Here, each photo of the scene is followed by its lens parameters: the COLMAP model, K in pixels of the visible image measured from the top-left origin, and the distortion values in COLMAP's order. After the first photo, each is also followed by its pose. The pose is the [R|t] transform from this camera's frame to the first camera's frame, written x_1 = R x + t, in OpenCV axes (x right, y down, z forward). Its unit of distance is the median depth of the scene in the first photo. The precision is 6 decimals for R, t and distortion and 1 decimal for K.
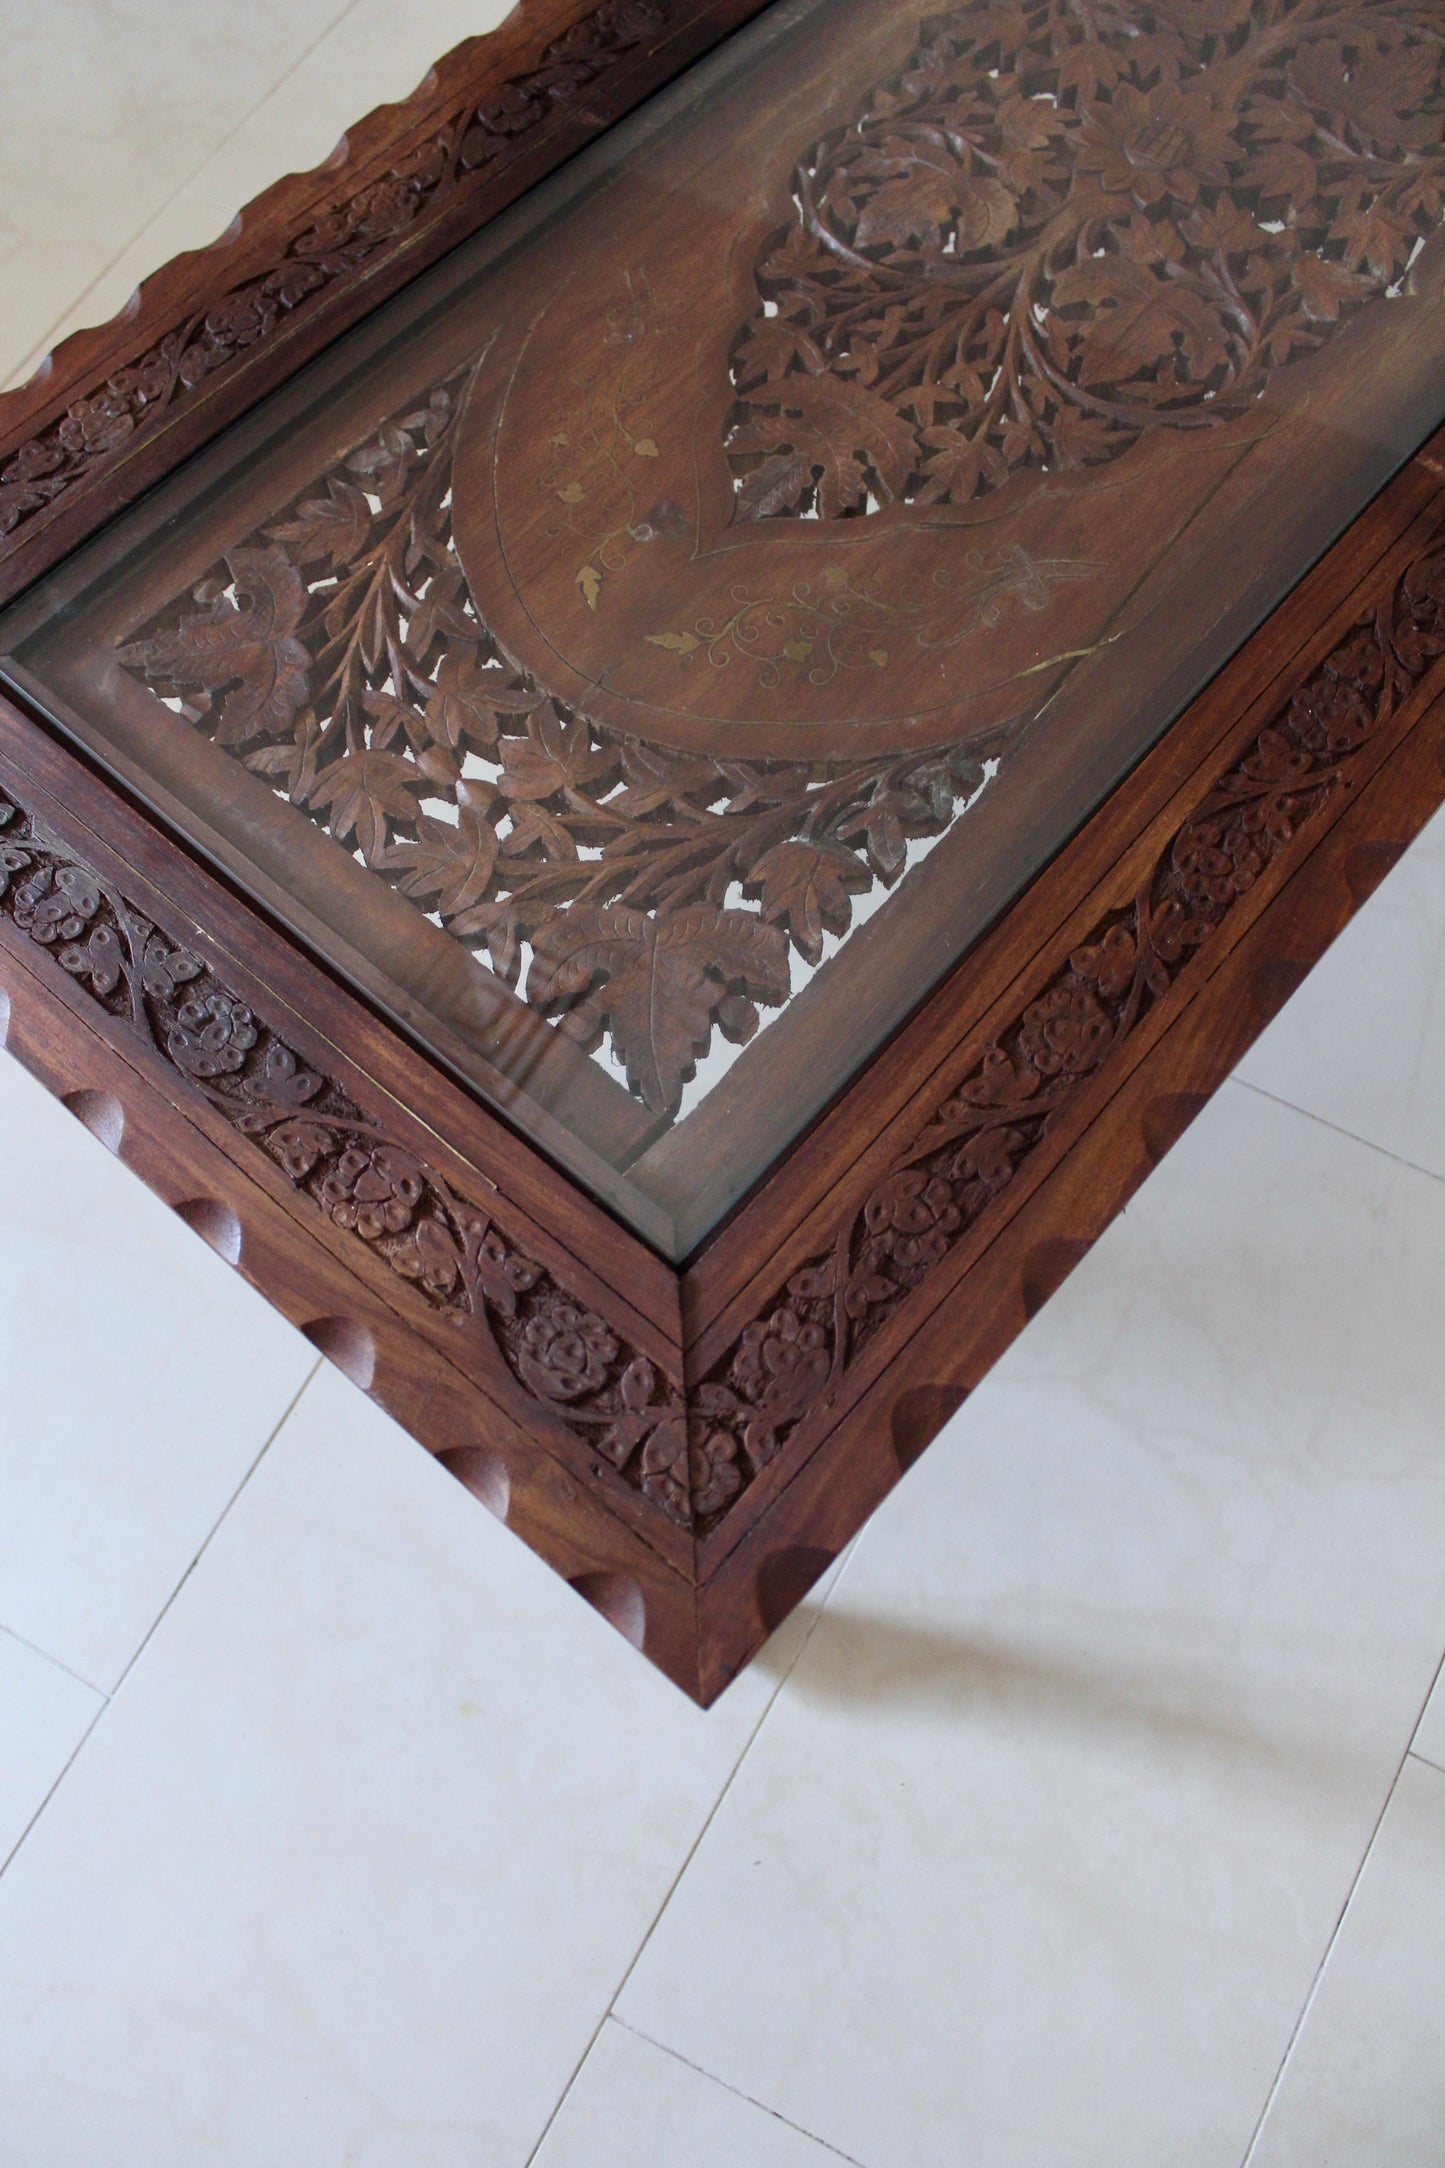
lens RADIAL K [[1798.9, 0, 679.5], [0, 1798.9, 1071.7], [0, 0, 1]] dist [-0.165530, 0.142908]
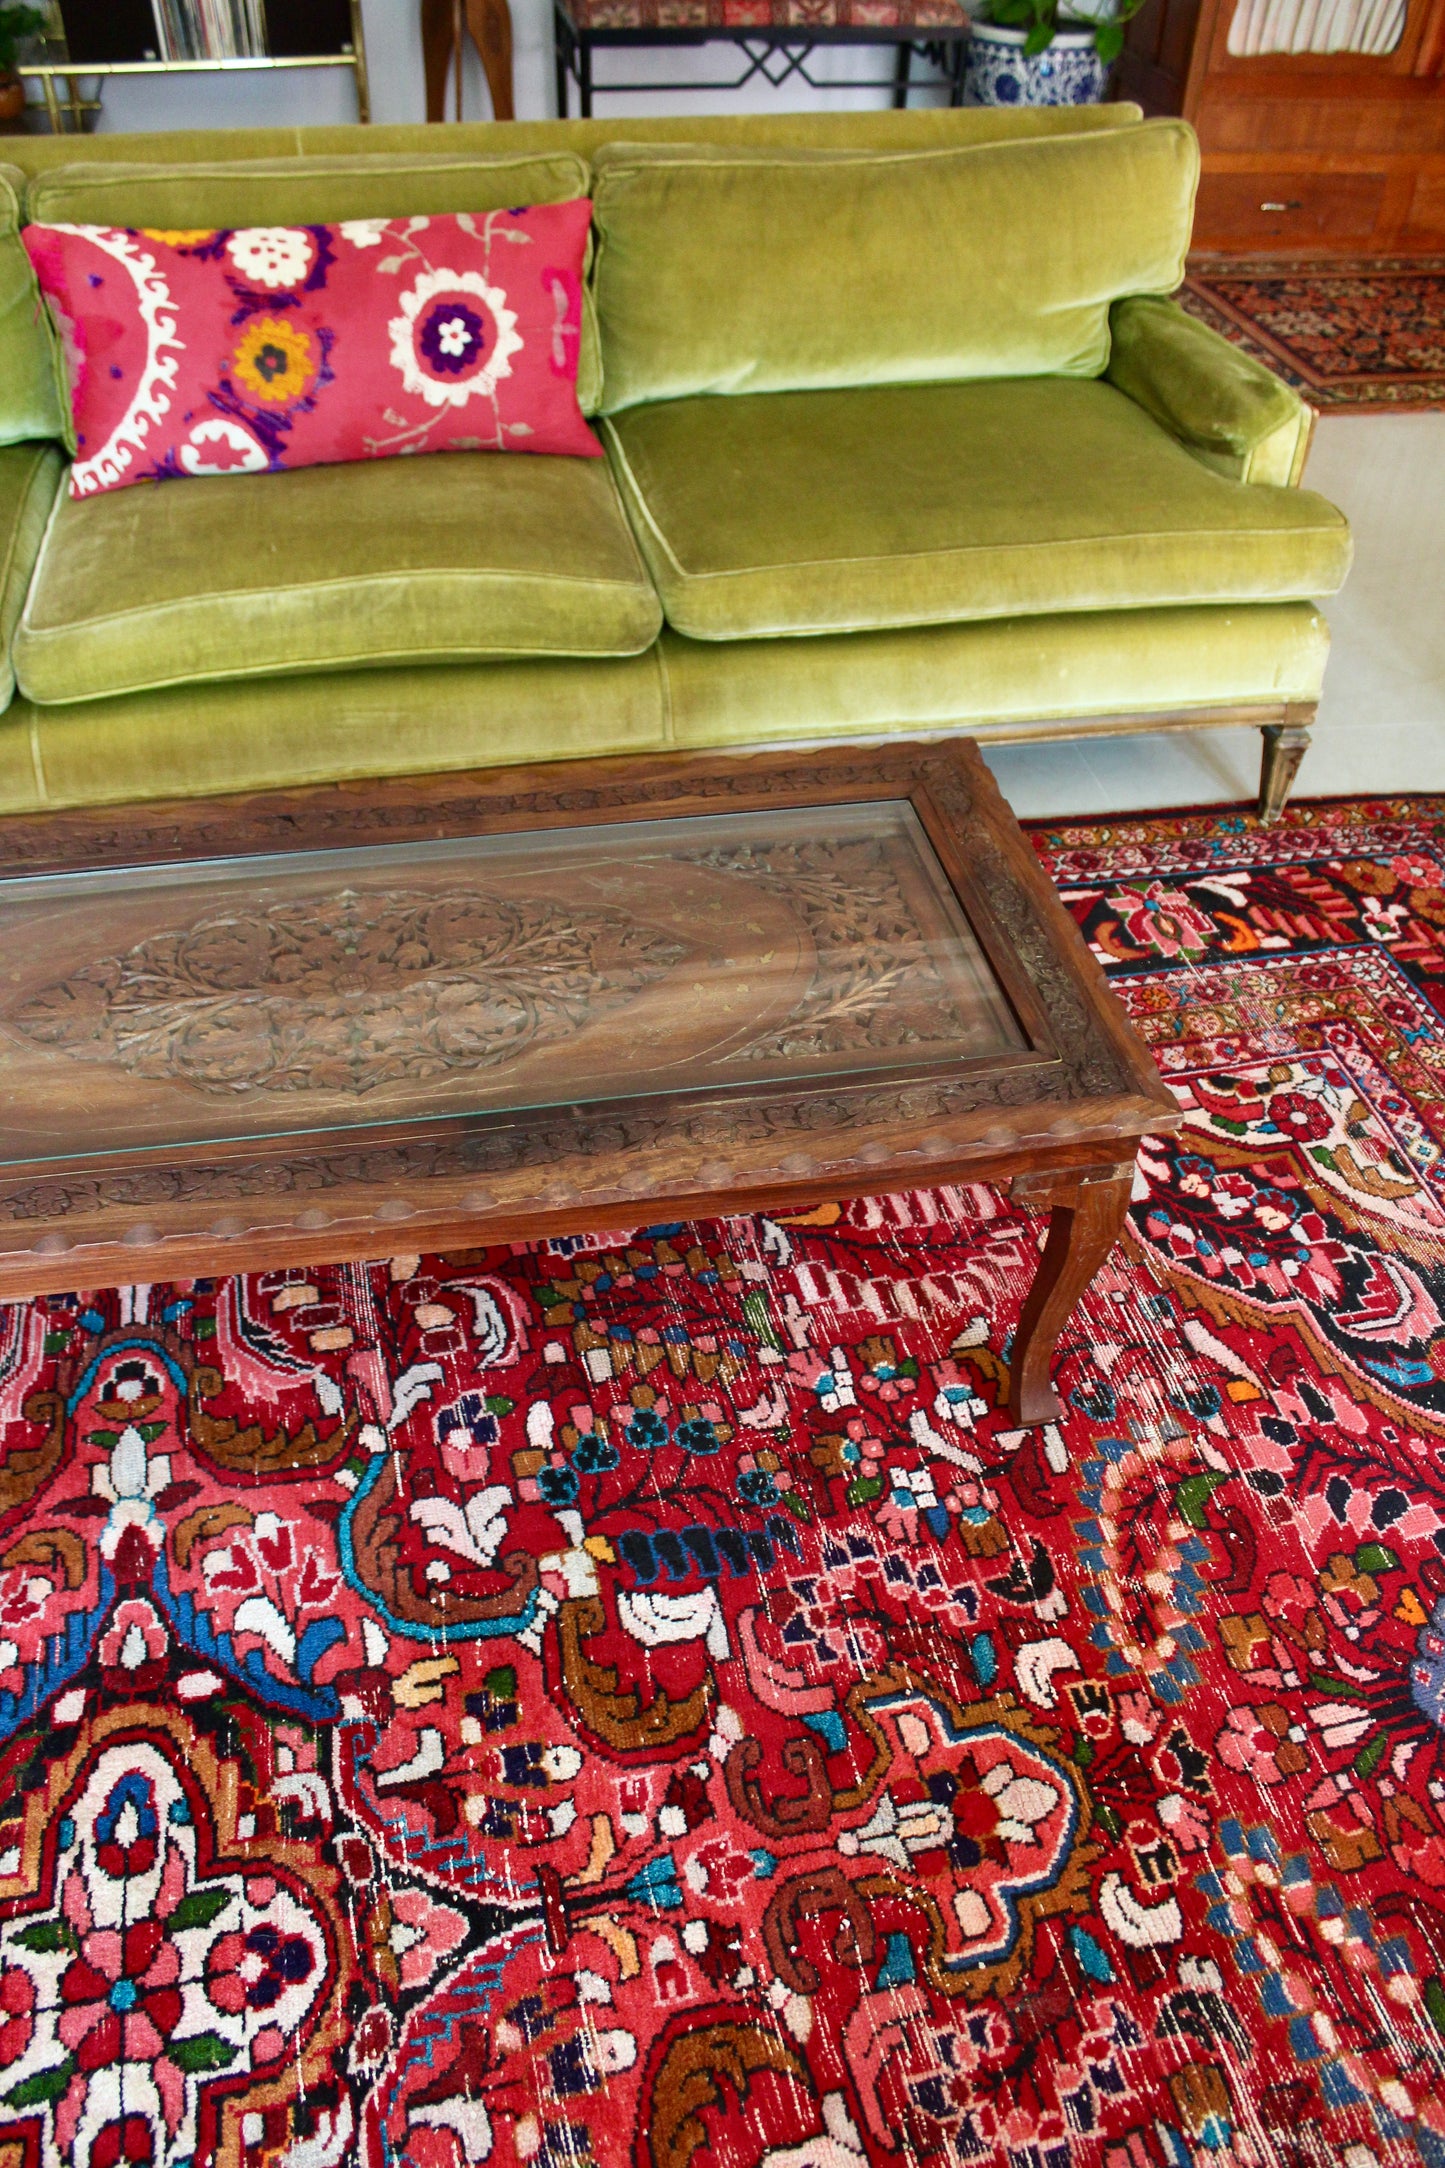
lens RADIAL K [[1798.9, 0, 699.7], [0, 1798.9, 1085.9], [0, 0, 1]] dist [-0.165530, 0.142908]
pose [[-0.792513, -0.408656, 0.452684, -1.188636], [0.559883, -0.193268, 0.805716, -2.410517], [-0.241772, 0.891991, 0.381967, 0.342655]]
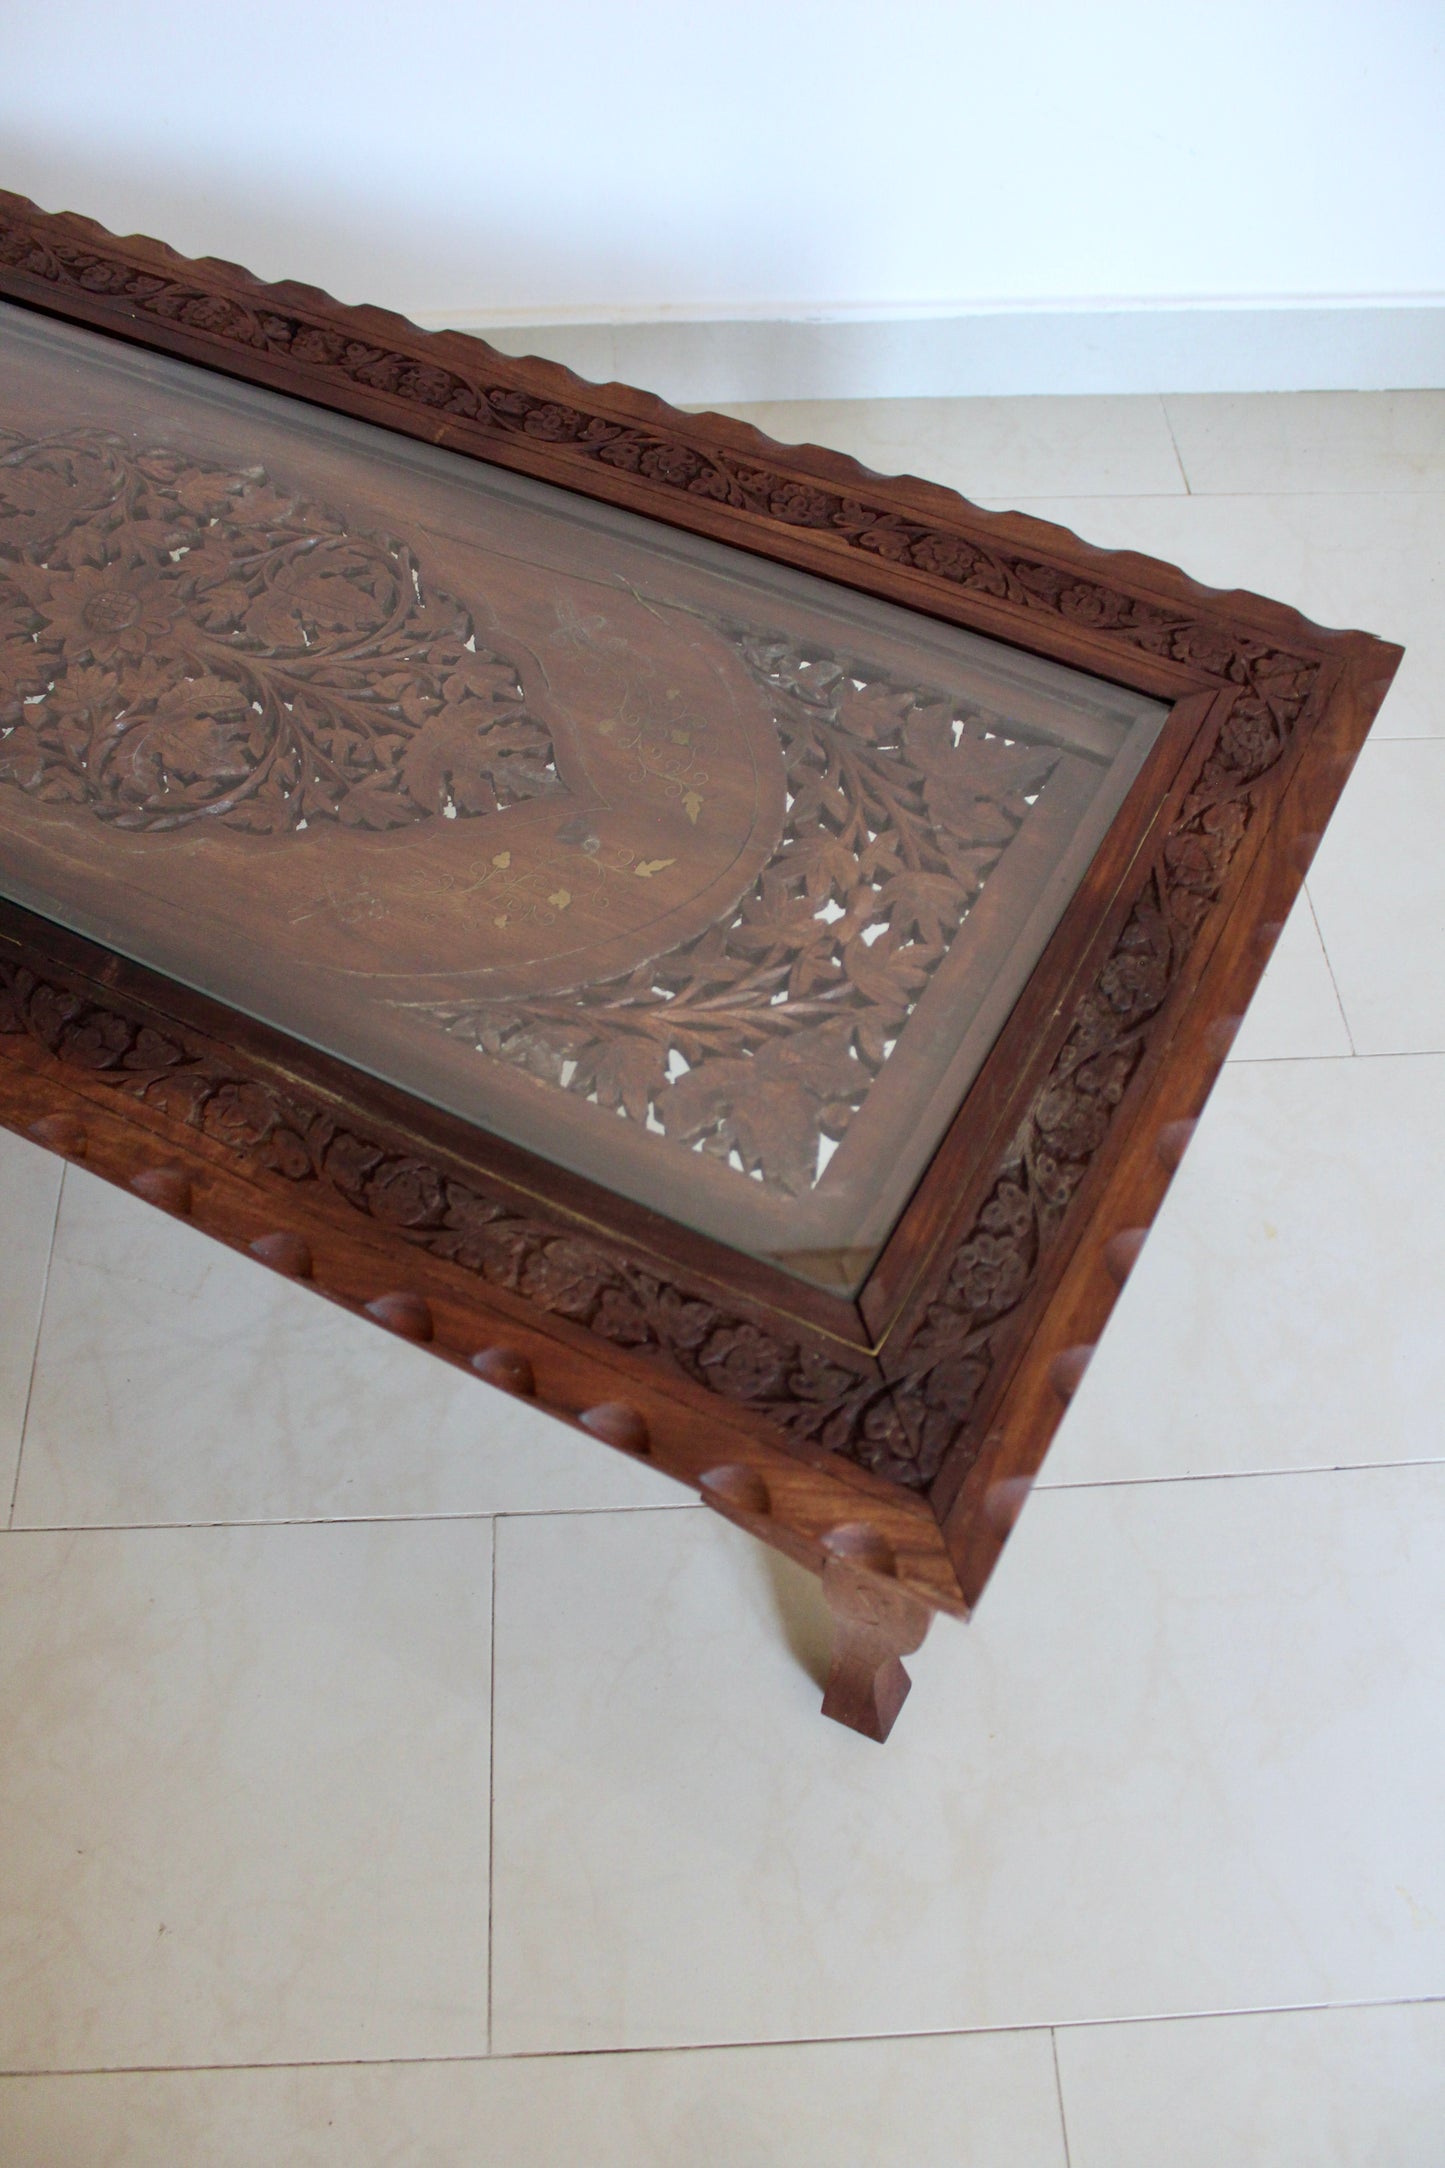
lens RADIAL K [[1798.9, 0, 720.0], [0, 1798.9, 1074.9], [0, 0, 1]] dist [-0.165530, 0.142908]
pose [[-0.234822, -0.808468, 0.539665, -0.946087], [0.902133, 0.025476, 0.430706, -0.851985], [-0.361960, 0.587989, 0.723363, 0.191610]]
